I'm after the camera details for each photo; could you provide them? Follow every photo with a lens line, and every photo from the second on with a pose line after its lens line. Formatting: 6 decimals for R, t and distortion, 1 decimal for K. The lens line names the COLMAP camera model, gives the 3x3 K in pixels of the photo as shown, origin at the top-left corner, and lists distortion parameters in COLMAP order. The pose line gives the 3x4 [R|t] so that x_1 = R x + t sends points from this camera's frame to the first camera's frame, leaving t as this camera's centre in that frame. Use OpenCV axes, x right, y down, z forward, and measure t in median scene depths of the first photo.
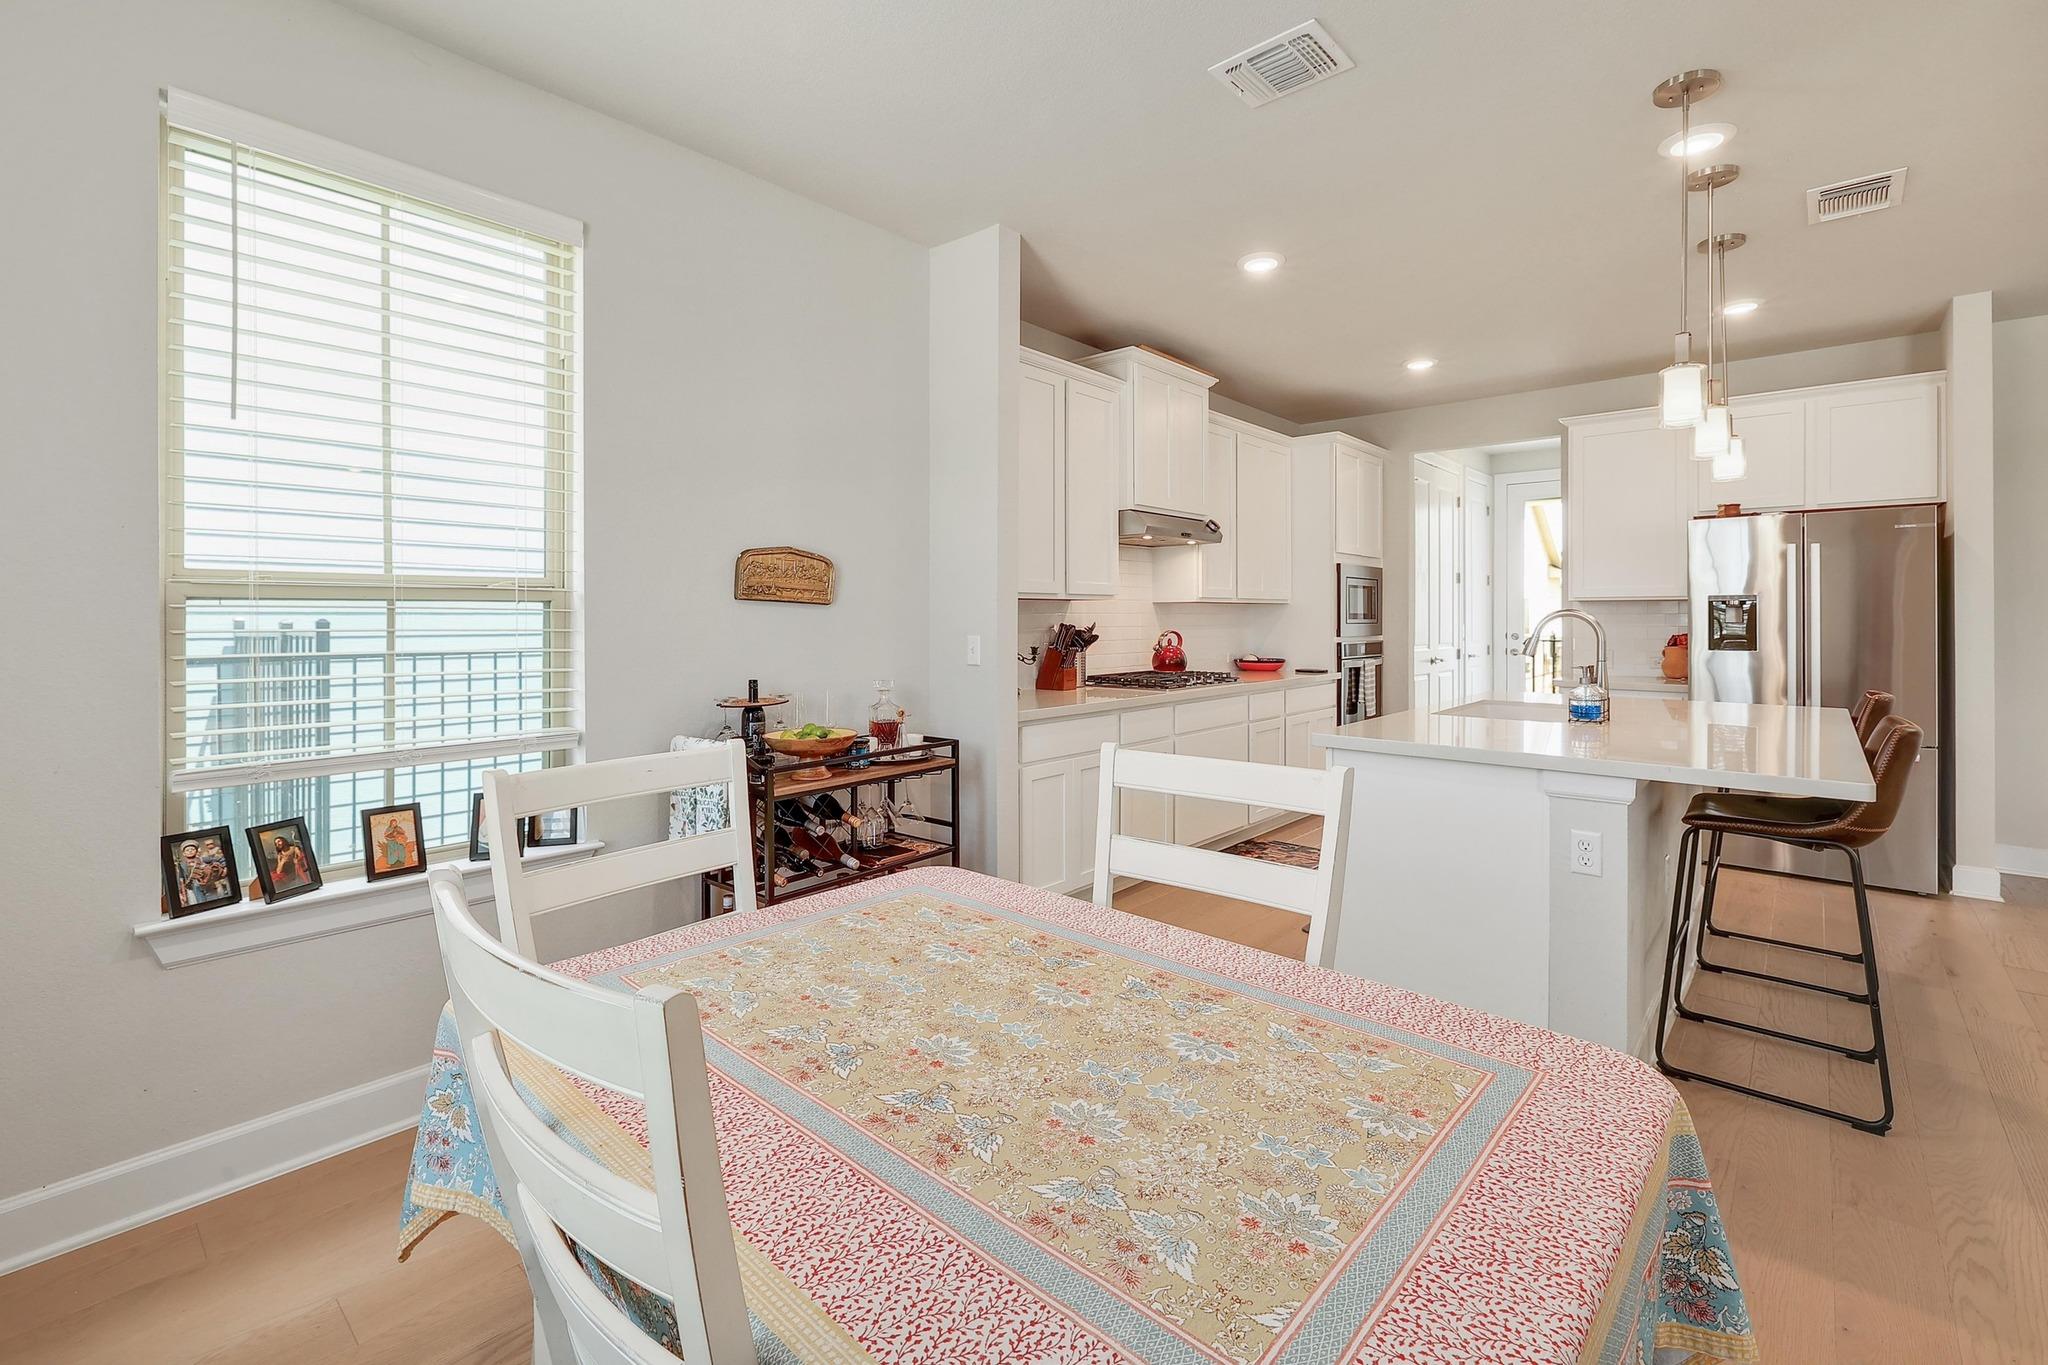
lens RADIAL K [[898.2, 0, 1016.2], [0, 898.2, 616.5], [0, 0, 1]] dist [0.003023, -0.000443]
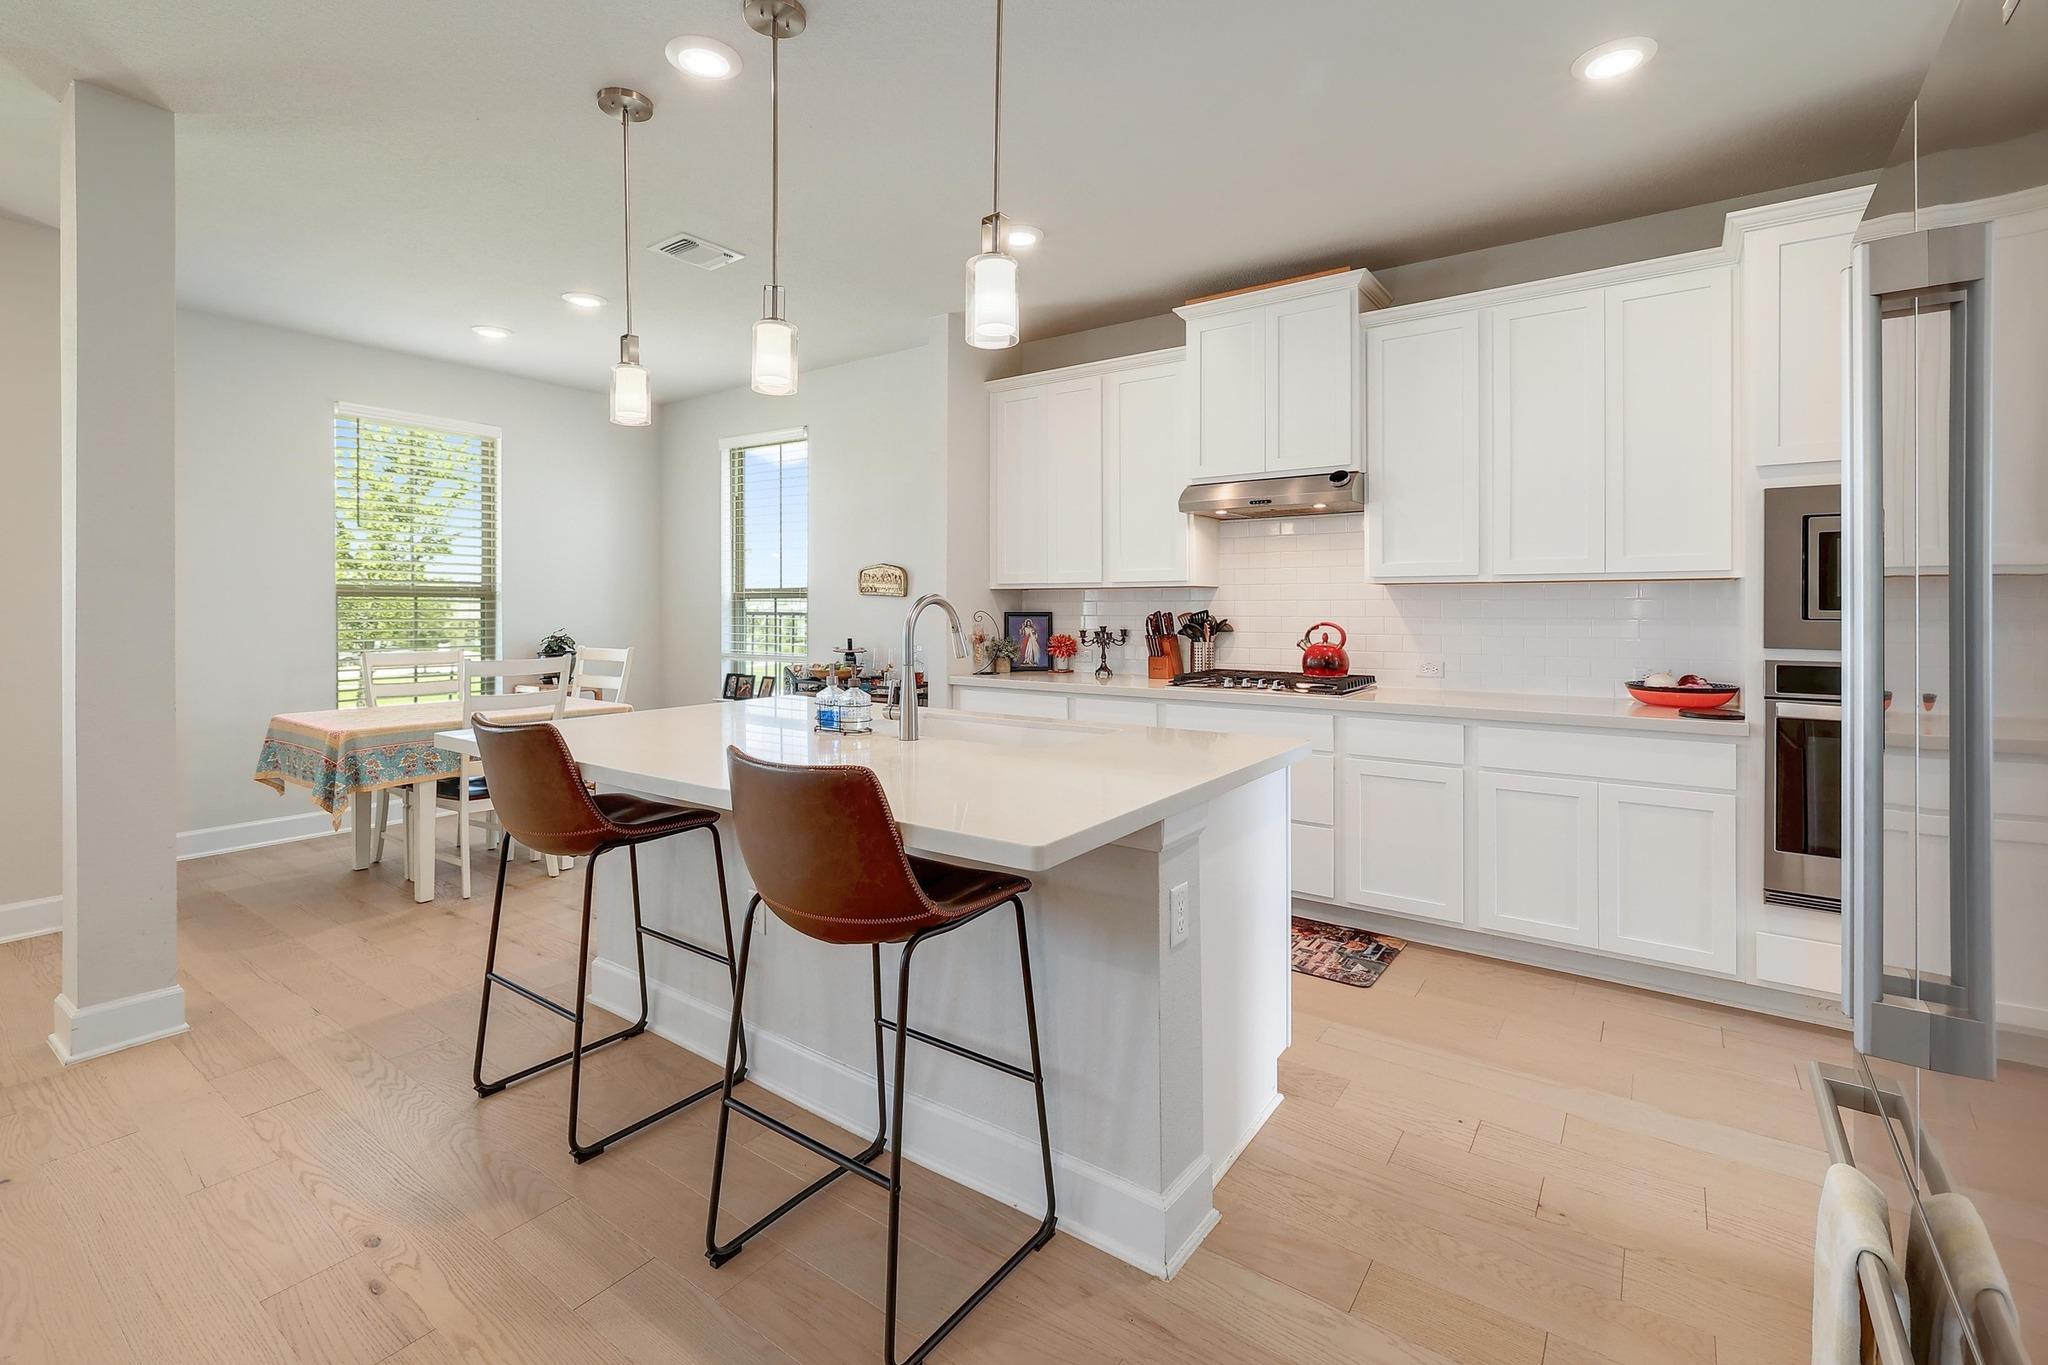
lens RADIAL K [[898.2, 0, 1035.7], [0, 898.2, 607.9], [0, 0, 1]] dist [0.003023, -0.000443]
pose [[0.114166, 0.004649, -0.993451, 1.077585], [0.000614, 0.999989, 0.004750, -0.000898], [0.993461, -0.001152, 0.114162, 0.794394]]
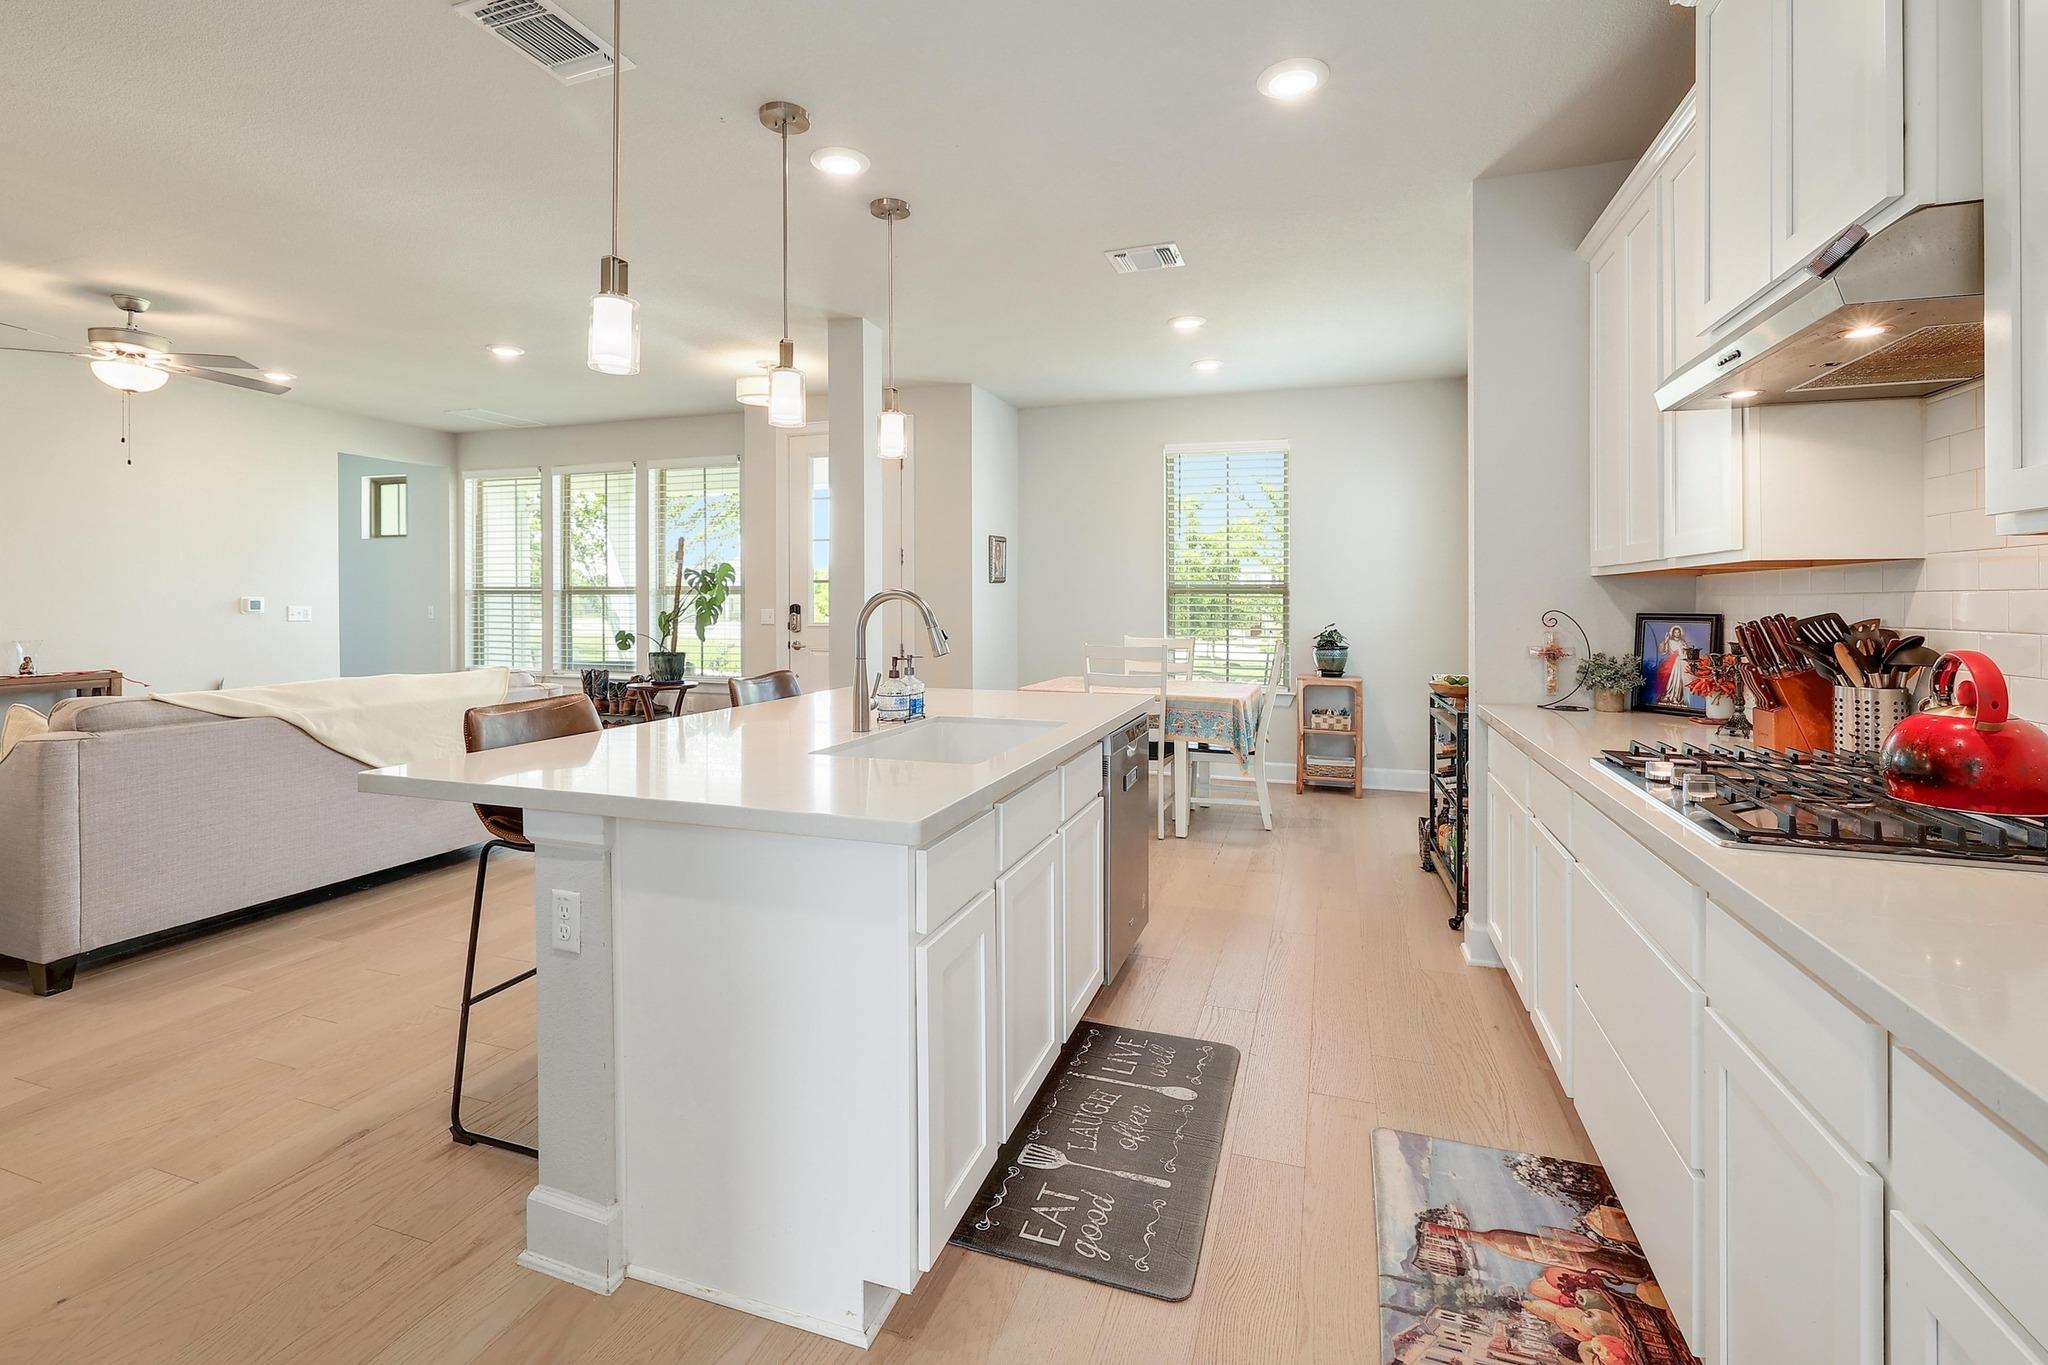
lens RADIAL K [[898.2, 0, 1031.3], [0, 898.2, 592.2], [0, 0, 1]] dist [0.003023, -0.000443]
pose [[-0.913330, -0.003623, -0.407205, 0.648452], [-0.000058, 0.999962, -0.008767, 0.000511], [0.407221, -0.007984, -0.913295, 1.360359]]
